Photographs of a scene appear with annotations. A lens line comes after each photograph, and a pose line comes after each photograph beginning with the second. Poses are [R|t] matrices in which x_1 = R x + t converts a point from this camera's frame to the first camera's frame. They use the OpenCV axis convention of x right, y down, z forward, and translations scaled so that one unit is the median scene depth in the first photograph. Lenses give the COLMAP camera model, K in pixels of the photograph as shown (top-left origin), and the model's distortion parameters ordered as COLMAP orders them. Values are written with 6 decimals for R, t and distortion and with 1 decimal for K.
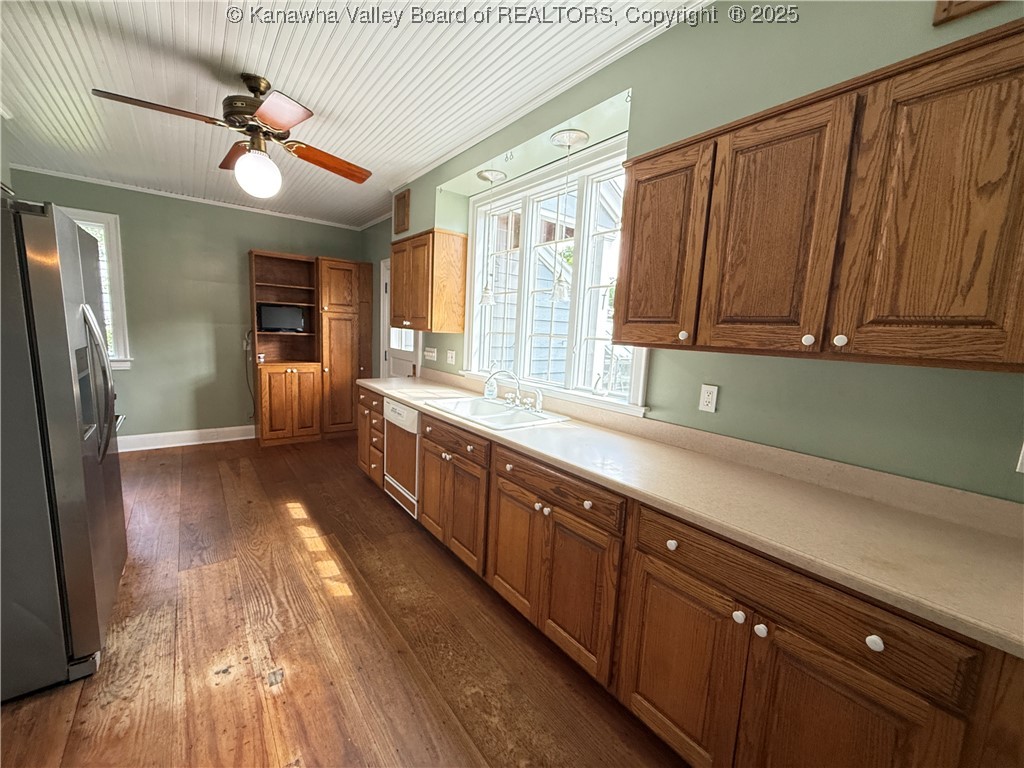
lens RADIAL K [[412.4, 0, 510.4], [0, 412.4, 384.7], [0, 0, 1]] dist [0.000337, -0.001083]
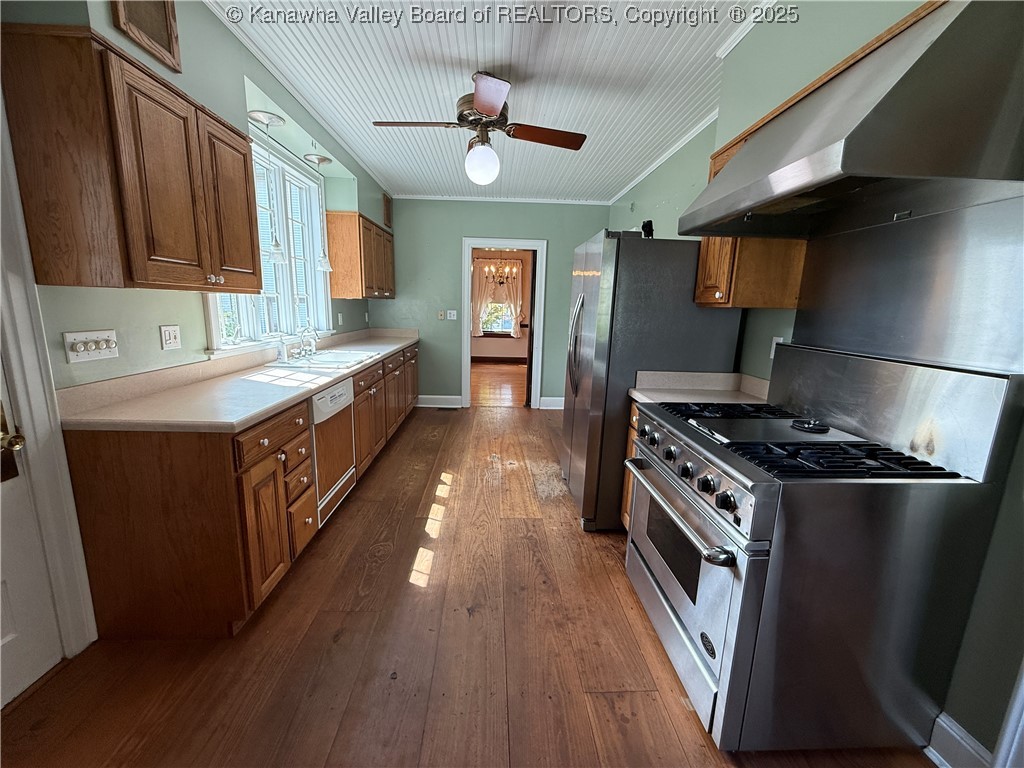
lens RADIAL K [[412.4, 0, 511.3], [0, 412.4, 381.8], [0, 0, 1]] dist [0.000337, -0.001083]
pose [[-0.815266, -0.176129, 0.551652, -1.397996], [0.014308, 0.946207, 0.323246, -0.313253], [-0.578909, 0.271425, -0.768890, 1.967672]]
